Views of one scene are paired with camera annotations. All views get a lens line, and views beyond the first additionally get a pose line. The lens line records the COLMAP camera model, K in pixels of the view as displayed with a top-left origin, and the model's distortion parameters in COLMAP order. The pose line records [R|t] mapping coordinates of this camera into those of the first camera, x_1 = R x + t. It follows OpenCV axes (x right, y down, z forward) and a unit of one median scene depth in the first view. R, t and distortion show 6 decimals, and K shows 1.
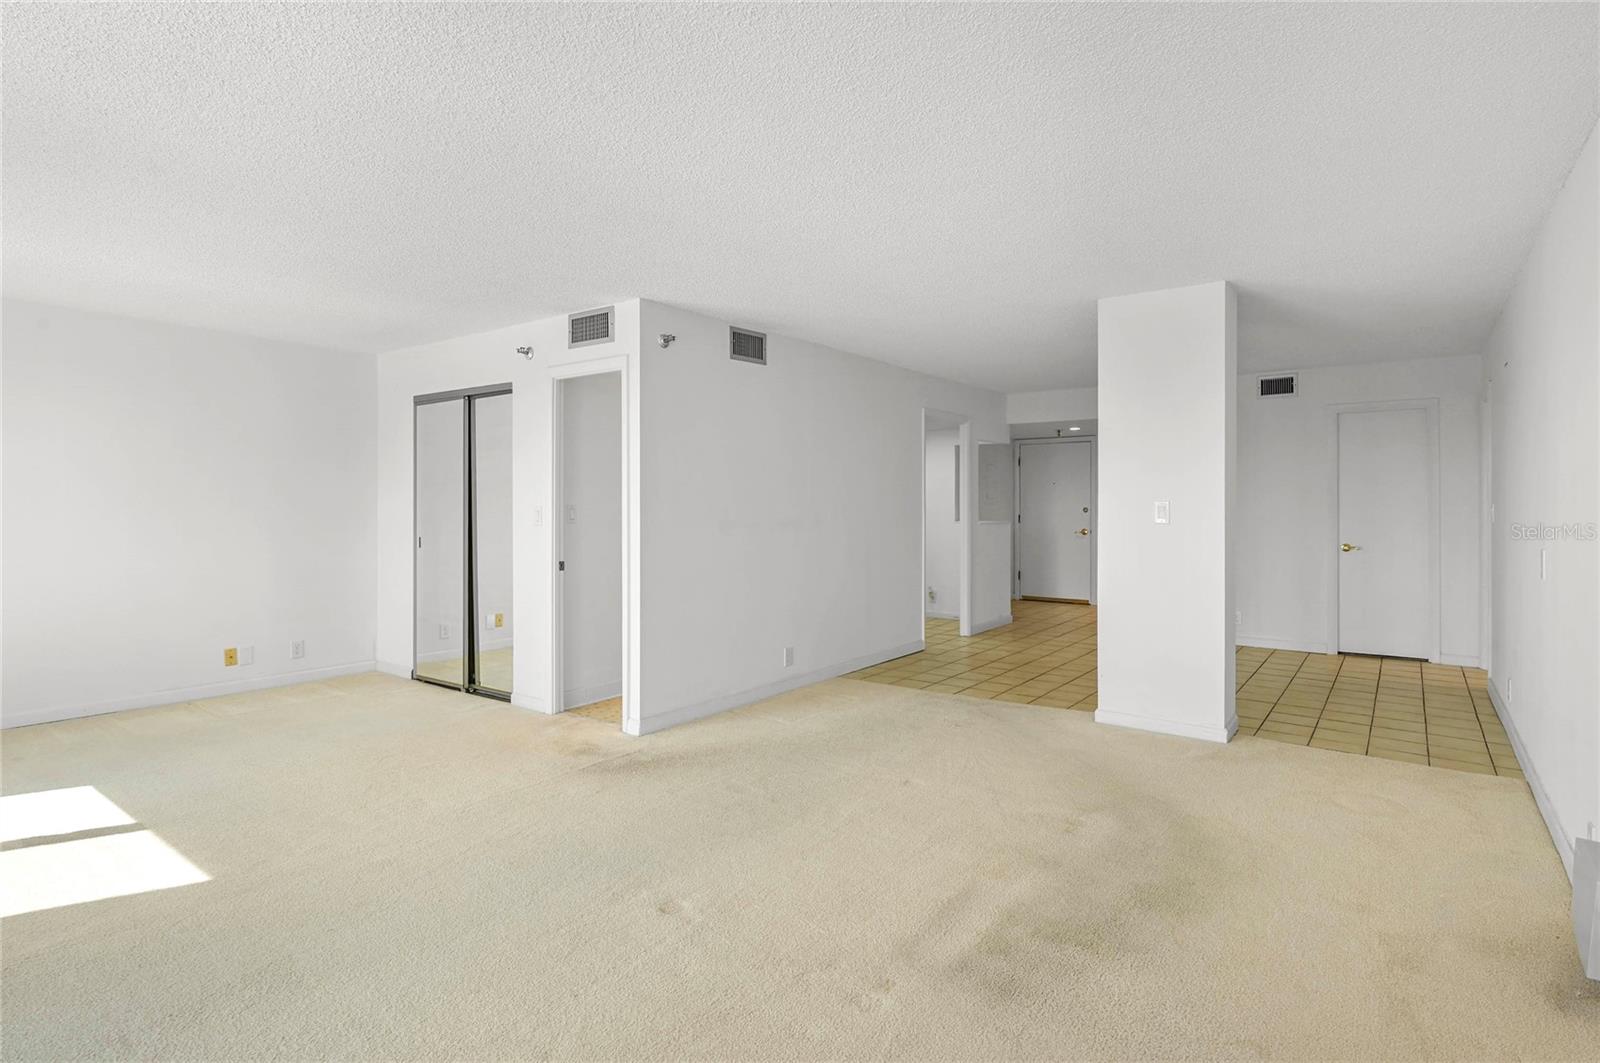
lens RADIAL K [[813.6, 0, 798.0], [0, 813.6, 500.2], [0, 0, 1]] dist [-0.000874, 0.000425]
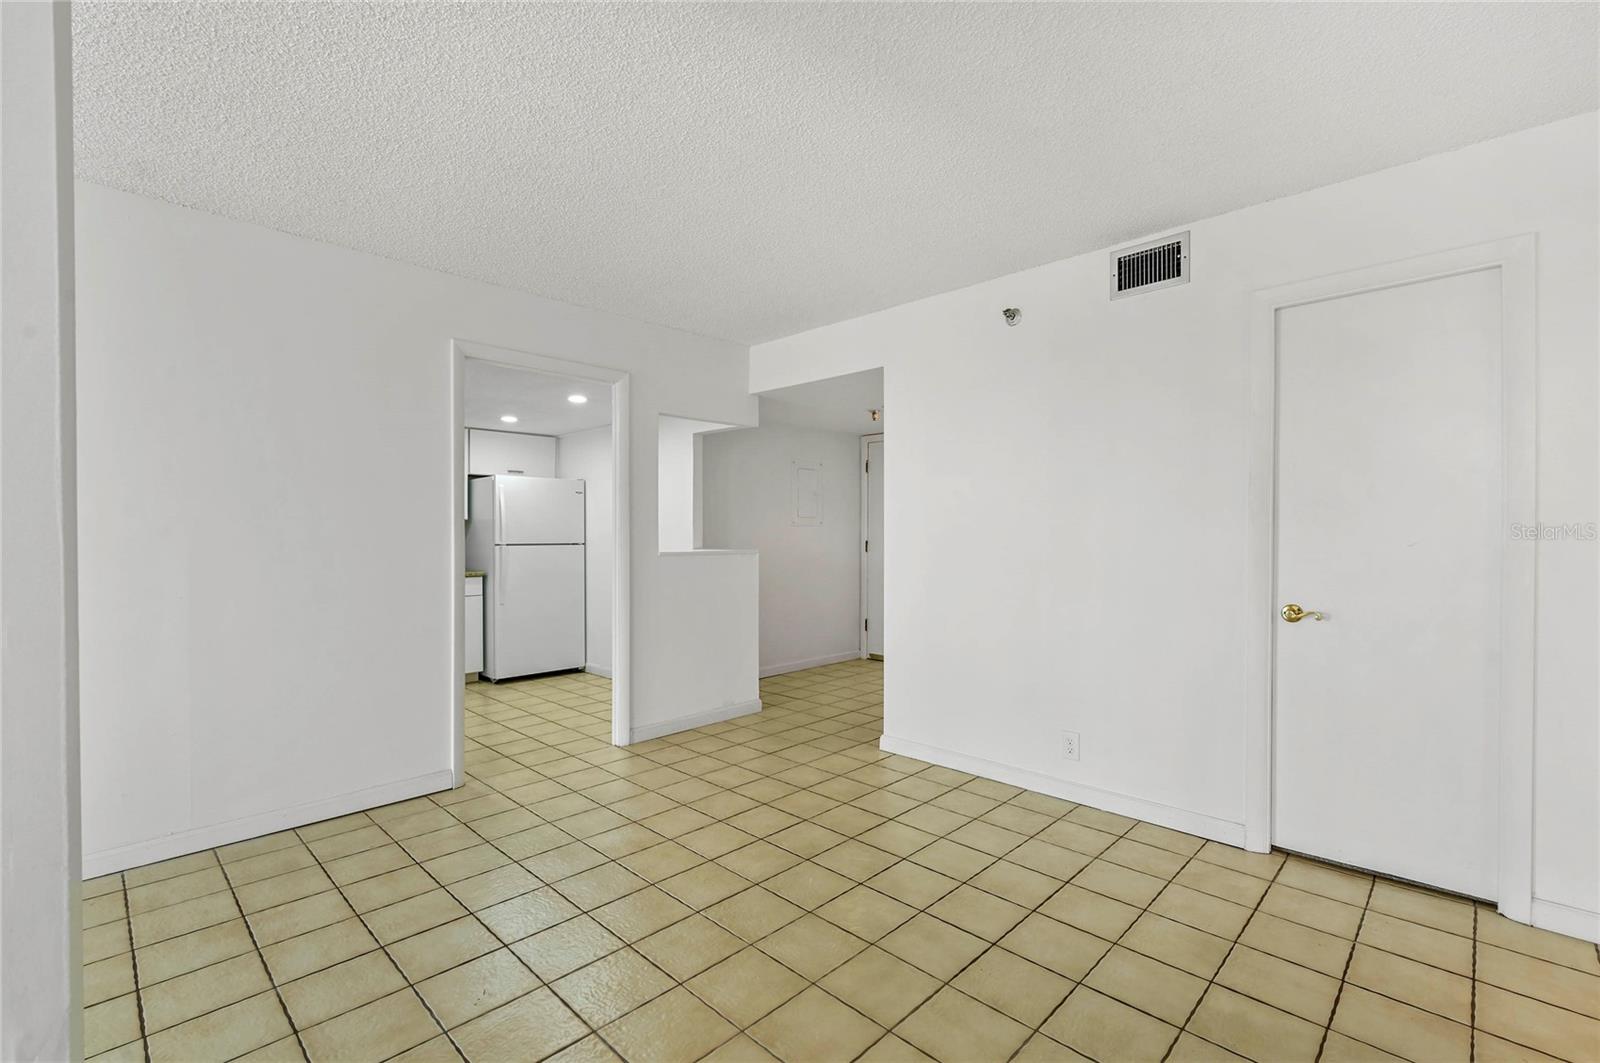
lens RADIAL K [[704.8, 0, 807.3], [0, 704.8, 538.0], [0, 0, 1]] dist [0.001427, 0.000547]
pose [[0.991999, 0.001704, -0.126233, 0.446373], [-0.000459, 0.999951, 0.009894, 0.013997], [0.126244, -0.009757, 0.991951, 0.568624]]
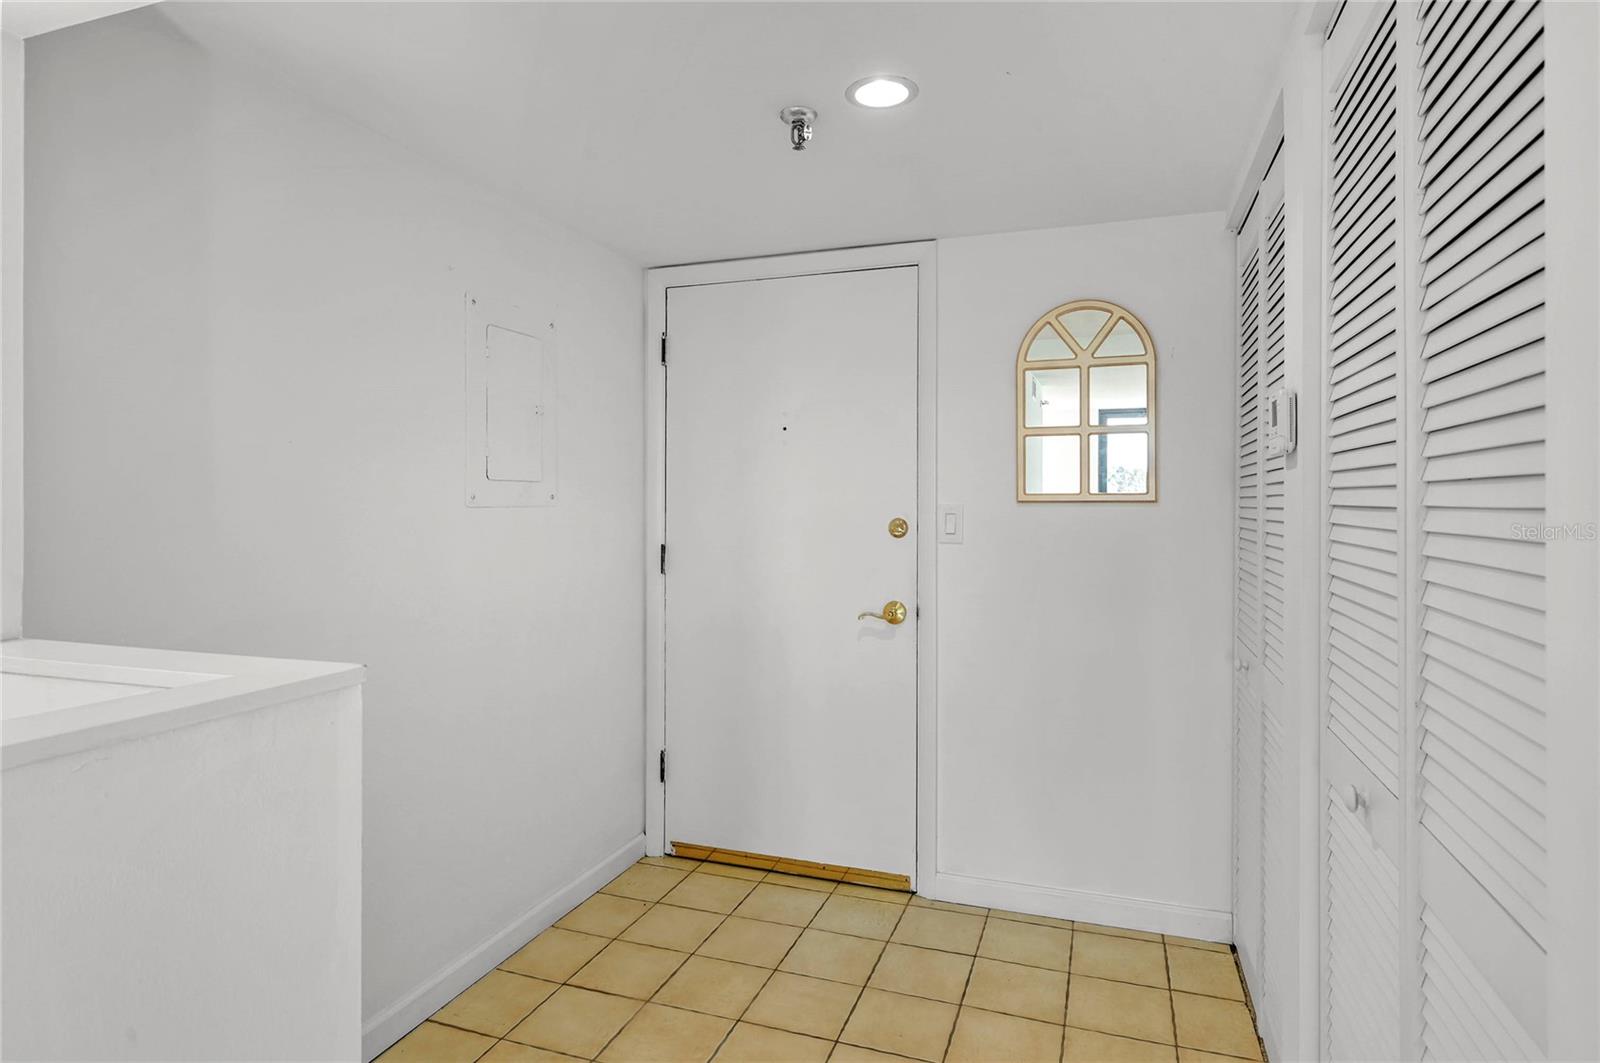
lens RADIAL K [[898.1, 0, 781.7], [0, 898.1, 499.4], [0, 0, 1]] dist [-0.008067, -0.000373]
pose [[0.958482, 0.005476, 0.285100, 0.336130], [-0.004891, 0.999984, -0.002767, 0.005416], [-0.285111, 0.001257, 0.958494, 1.049778]]
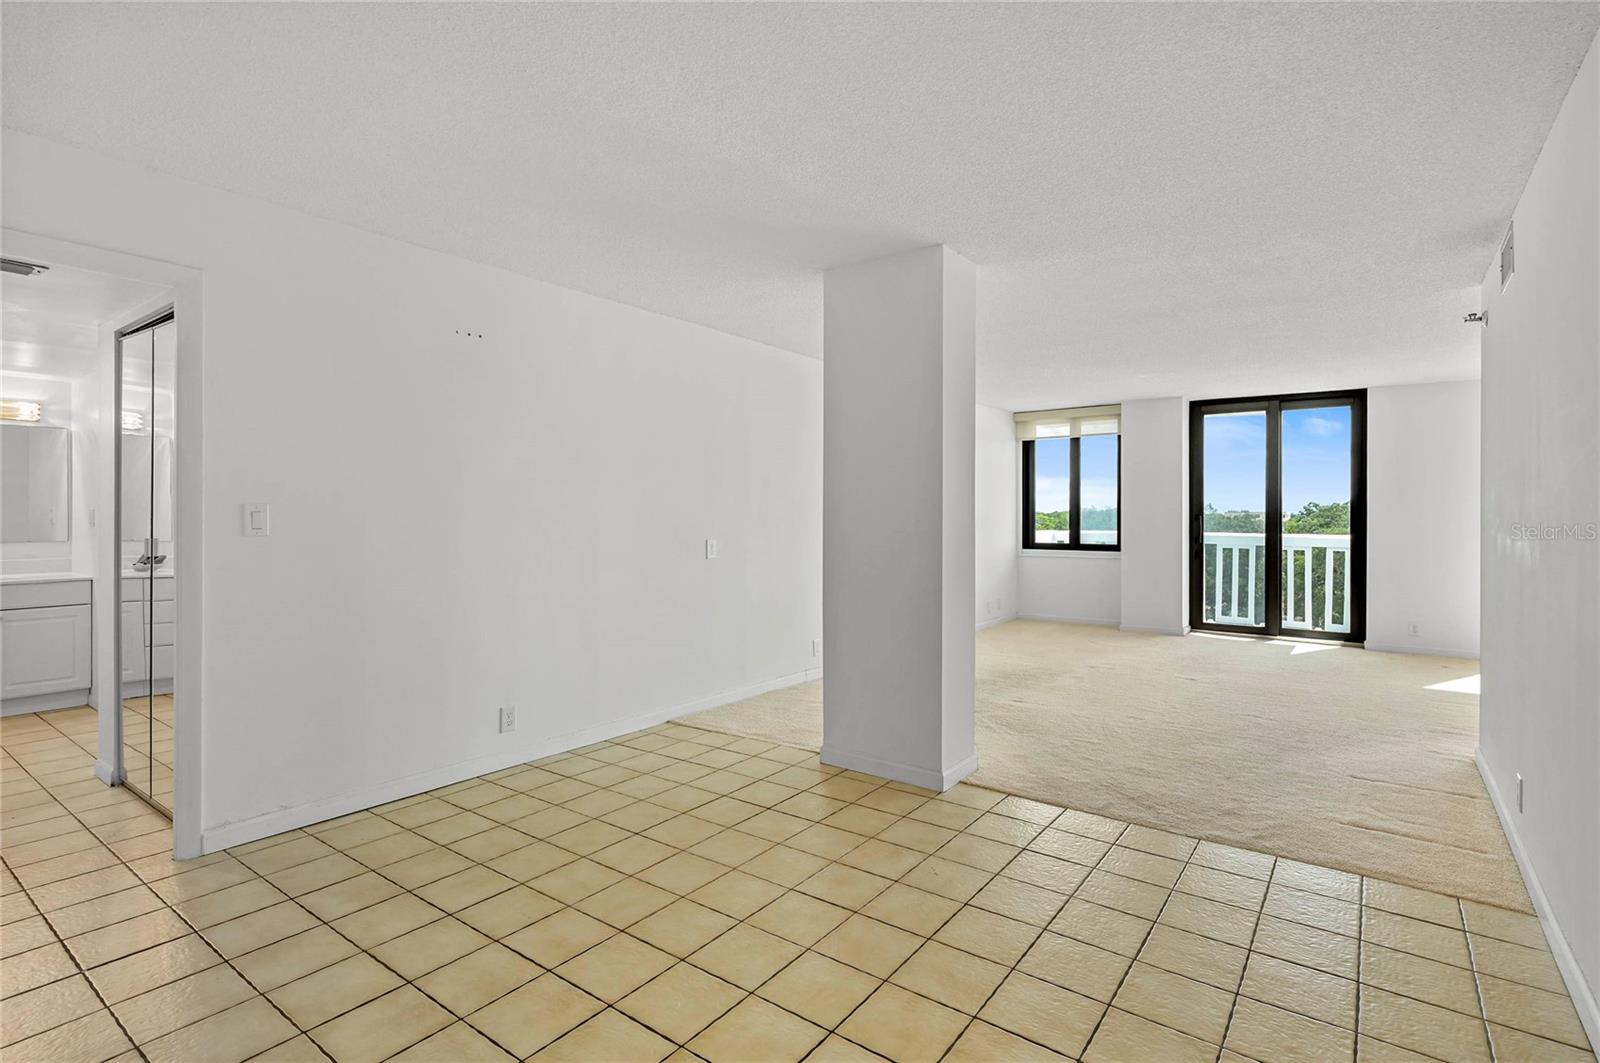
lens RADIAL K [[784.5, 0, 798.8], [0, 784.5, 521.9], [0, 0, 1]] dist [0.021638, 0.000635]
pose [[-0.999952, -0.009265, 0.003273, 0.364330], [-0.009243, 0.999935, 0.006618, 0.008867], [-0.003334, 0.006587, -0.999973, 1.182325]]
